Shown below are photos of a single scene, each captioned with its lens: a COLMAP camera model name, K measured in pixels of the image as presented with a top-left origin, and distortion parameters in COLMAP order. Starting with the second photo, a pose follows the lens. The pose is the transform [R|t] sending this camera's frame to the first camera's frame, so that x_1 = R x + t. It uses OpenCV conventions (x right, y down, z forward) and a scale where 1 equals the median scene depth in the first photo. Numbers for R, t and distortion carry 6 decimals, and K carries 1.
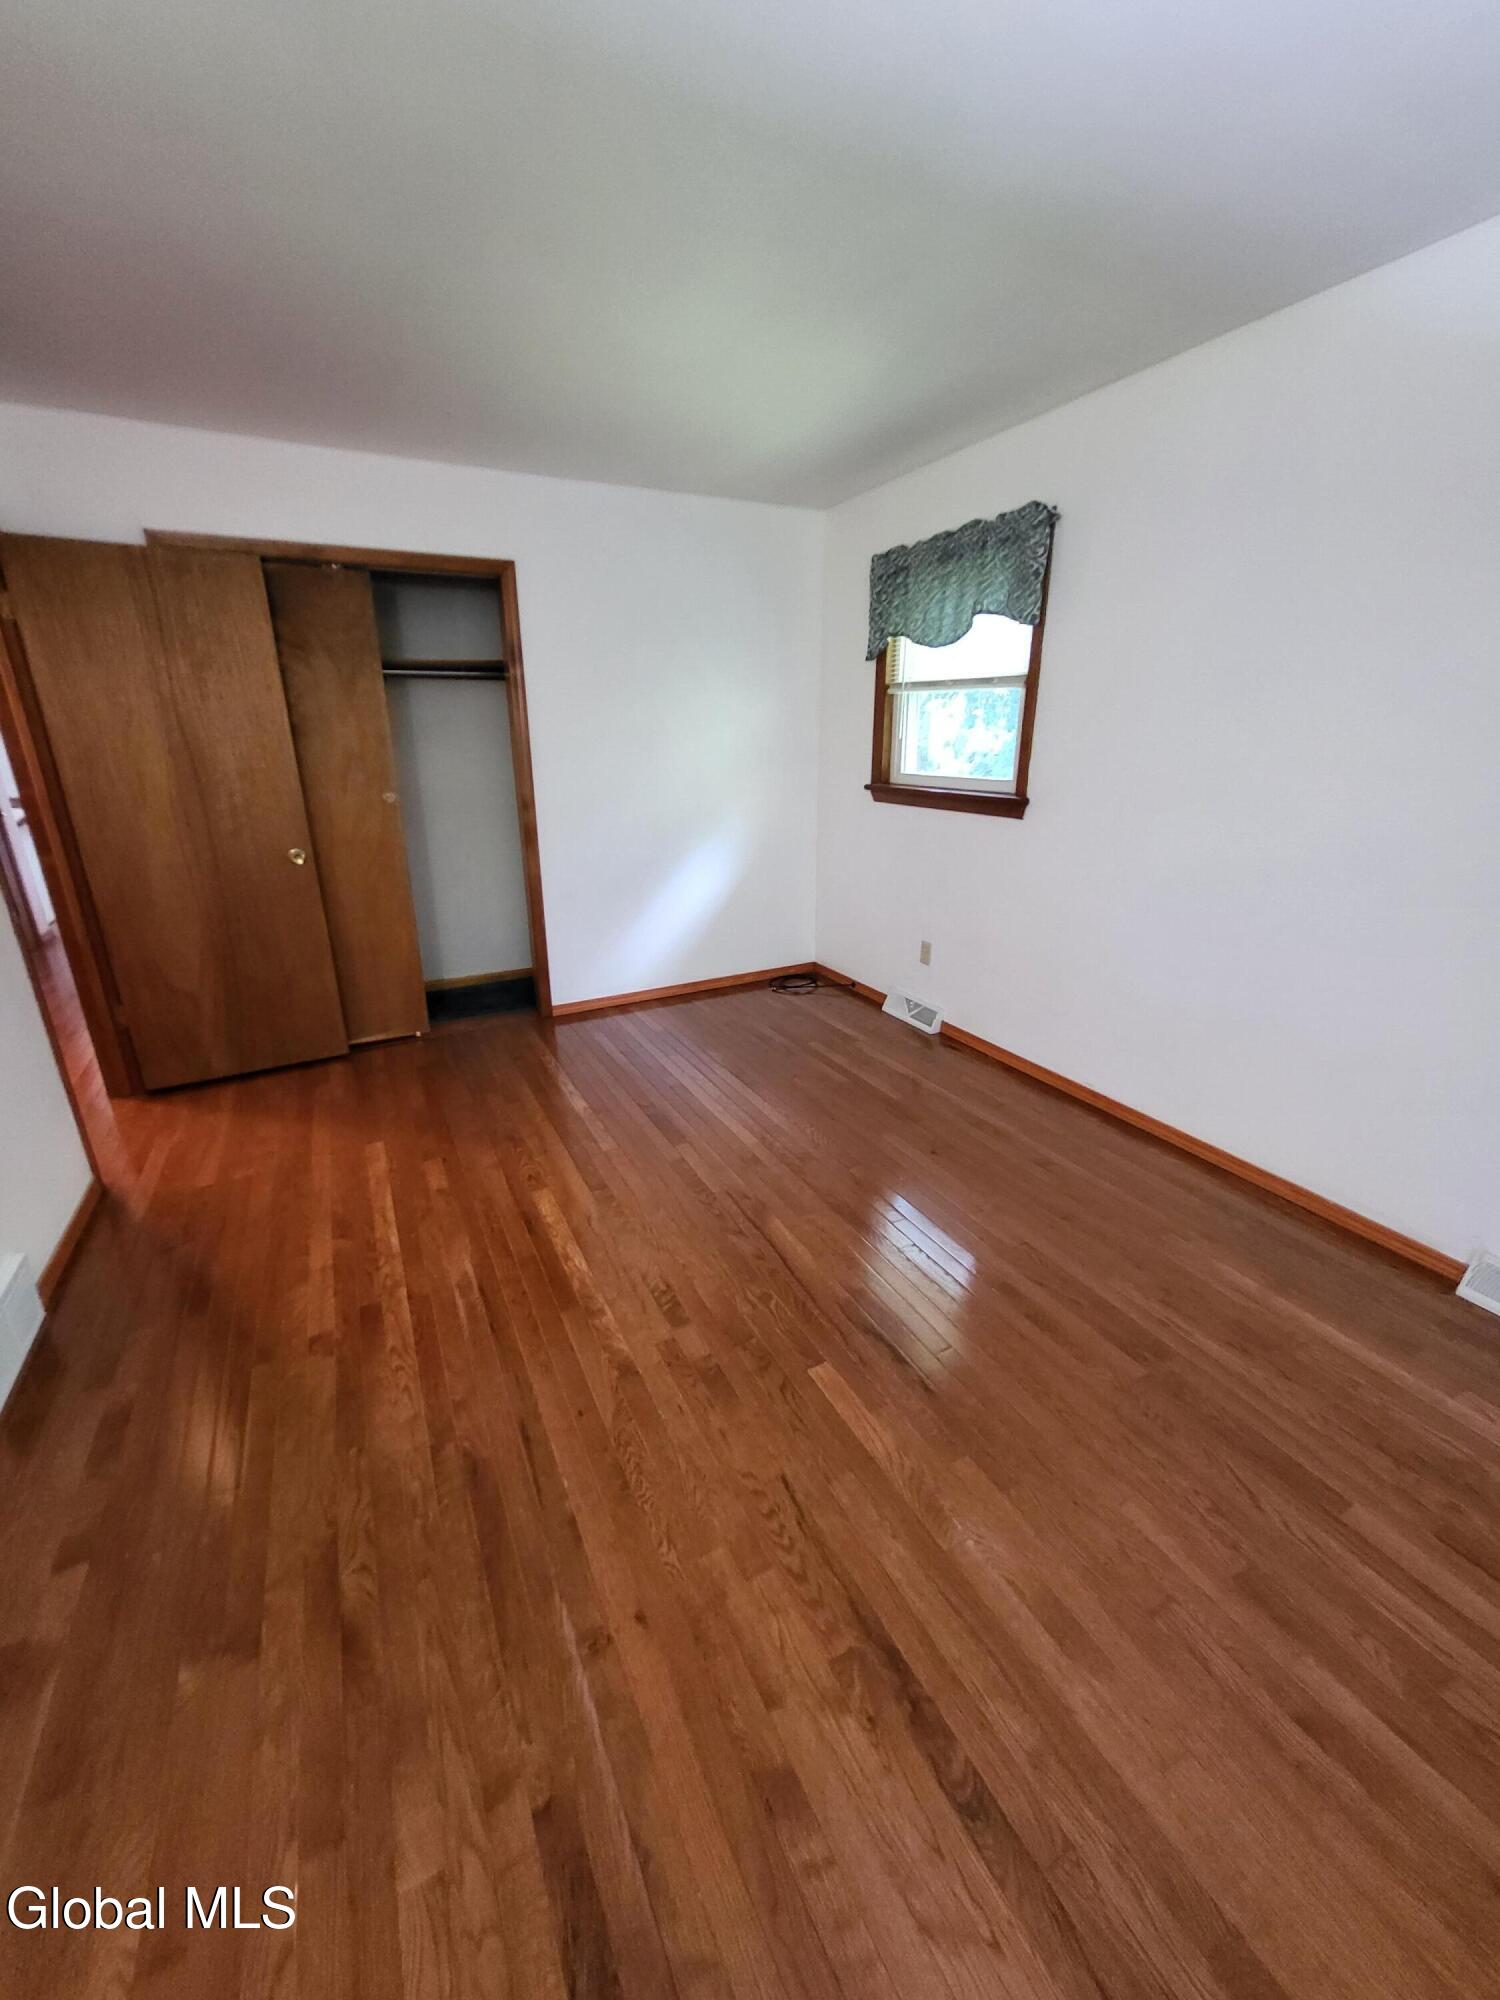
lens RADIAL K [[779.6, 0, 742.5], [0, 779.6, 994.4], [0, 0, 1]] dist [-0.000638, -0.000080]
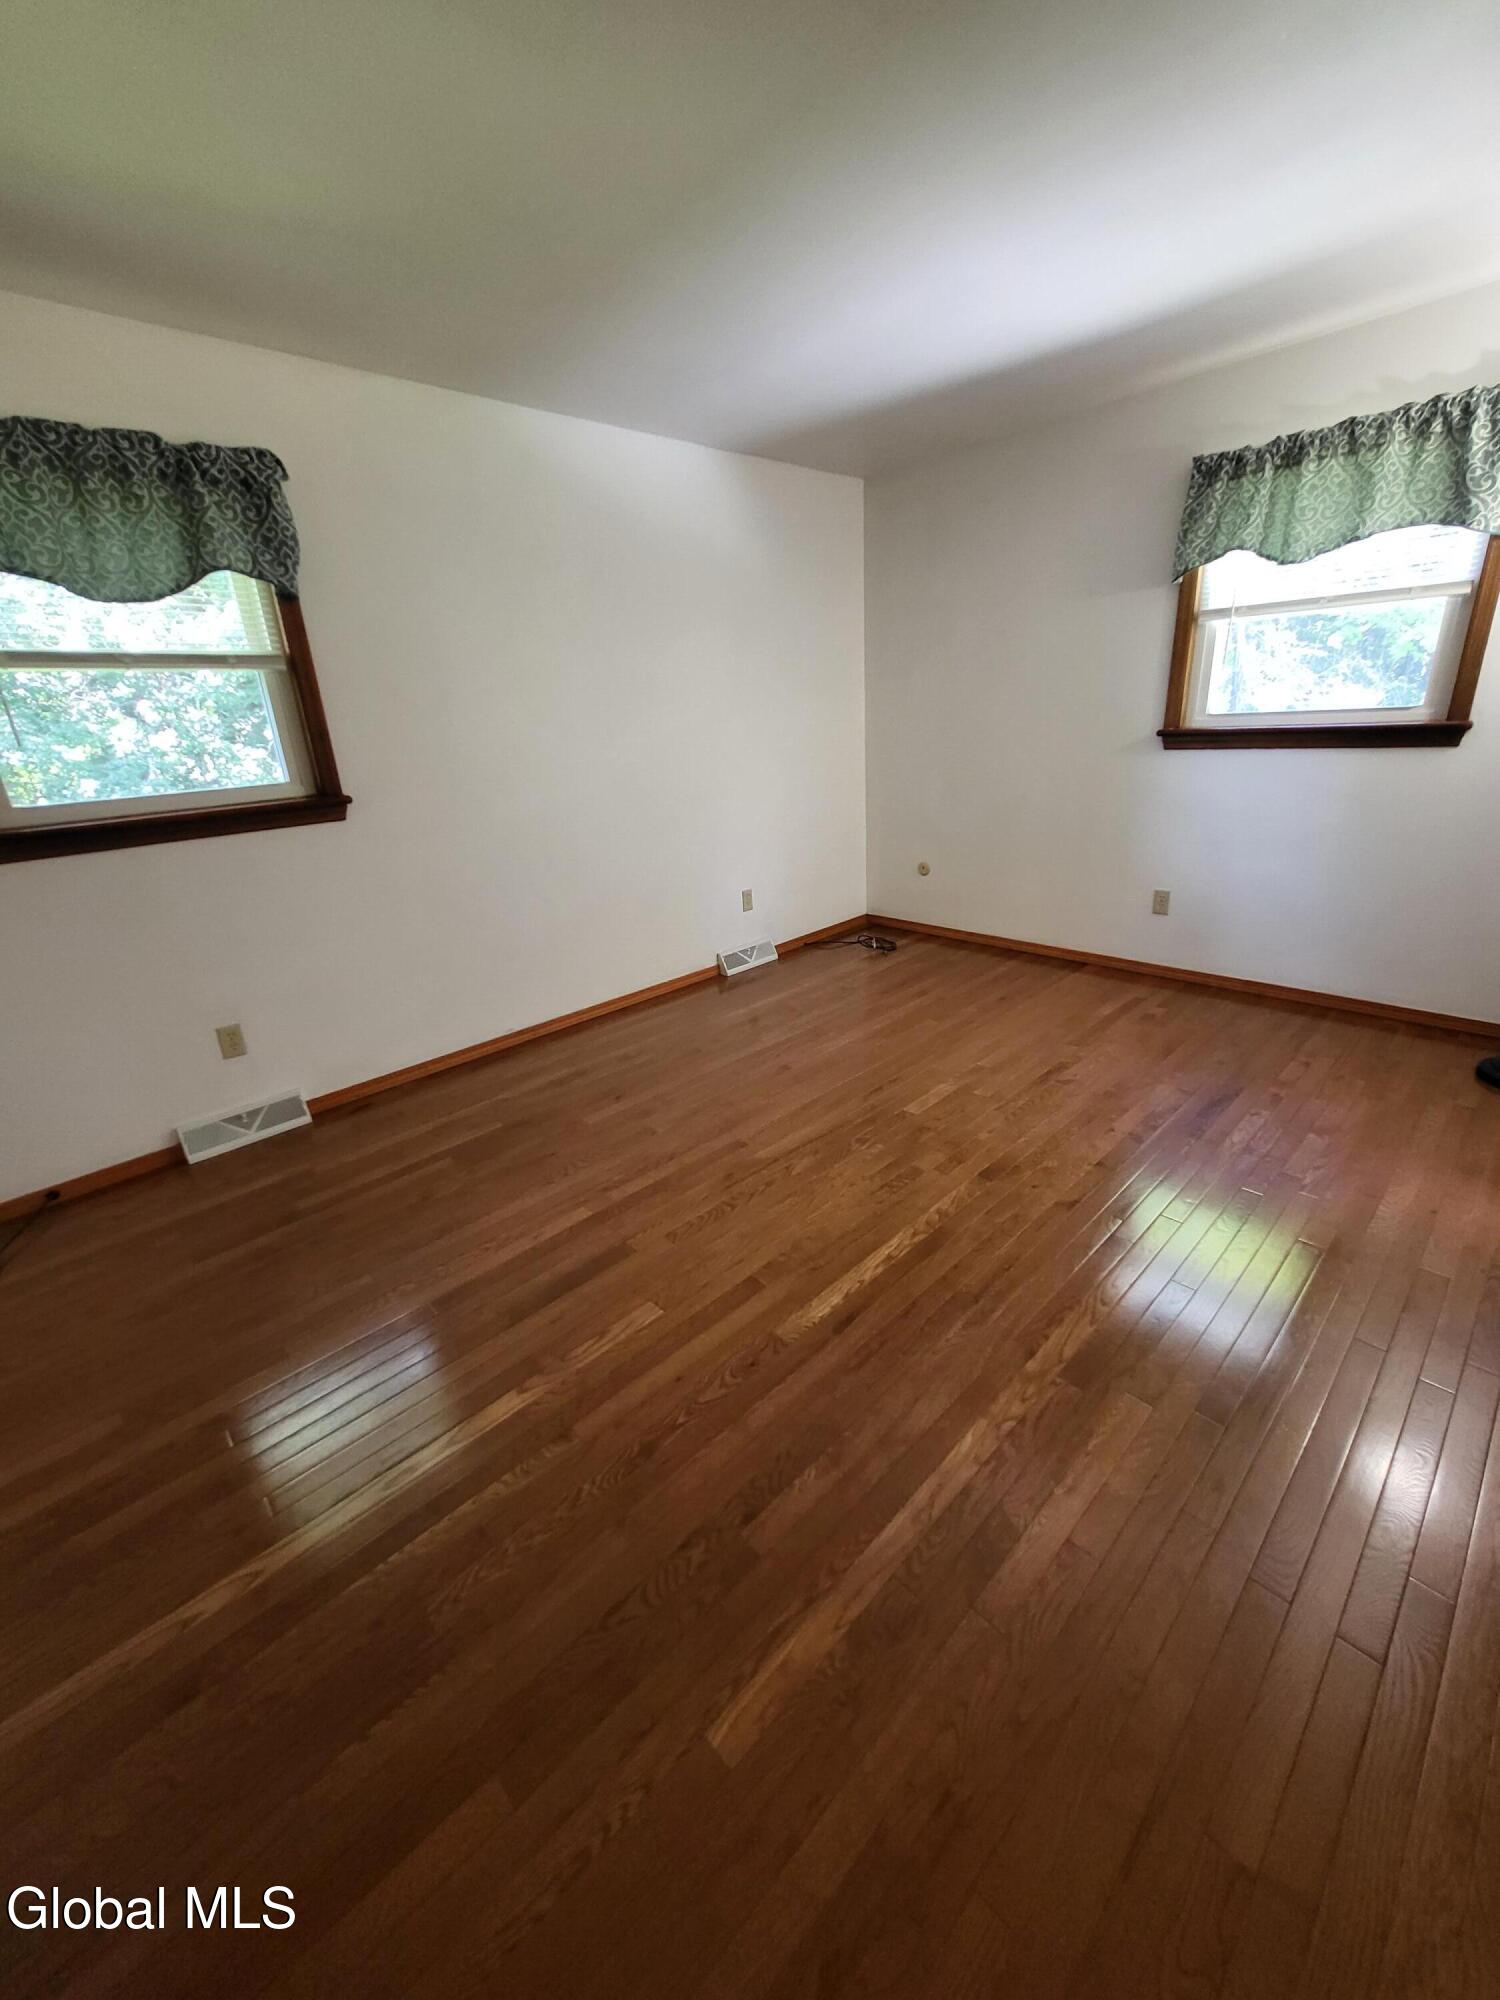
lens RADIAL K [[777.0, 0, 746.5], [0, 777.0, 993.3], [0, 0, 1]] dist [0.003127, 0.000390]
pose [[-0.275597, -0.304617, 0.911732, -0.691668], [0.366494, 0.843527, 0.392612, -0.258093], [-0.888667, 0.442347, -0.120833, 0.849316]]
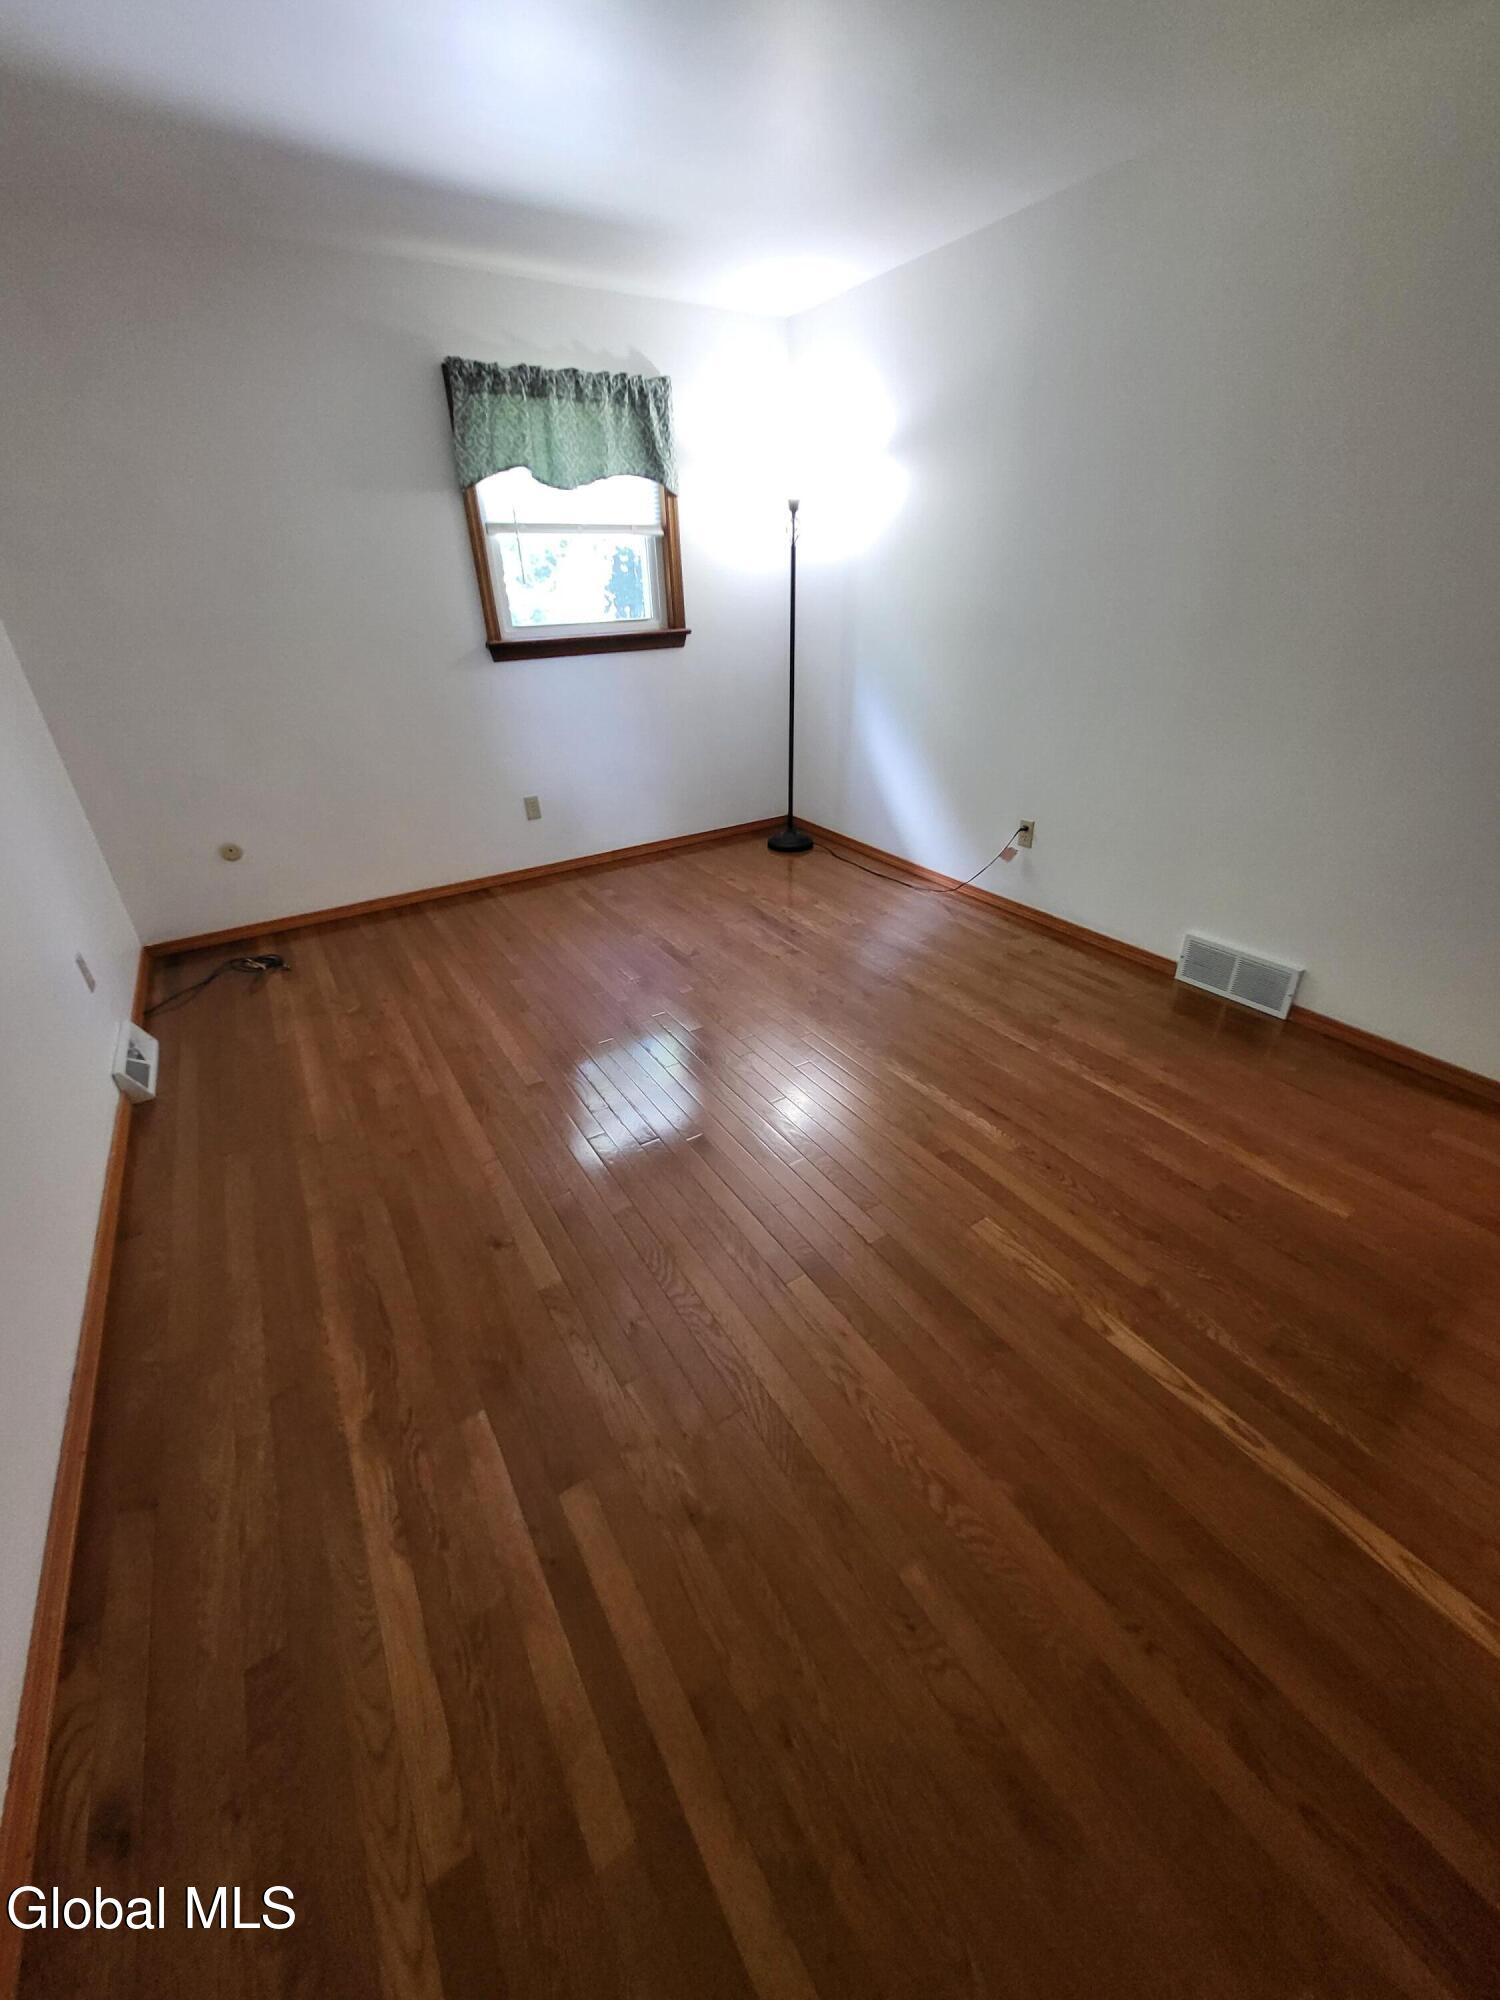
lens RADIAL K [[779.6, 0, 742.5], [0, 779.6, 994.4], [0, 0, 1]] dist [-0.000638, -0.000080]
pose [[-0.996017, 0.075143, -0.047997, 0.047261], [0.016533, 0.684608, 0.728724, -0.404227], [0.087617, 0.725028, -0.683124, 1.234937]]
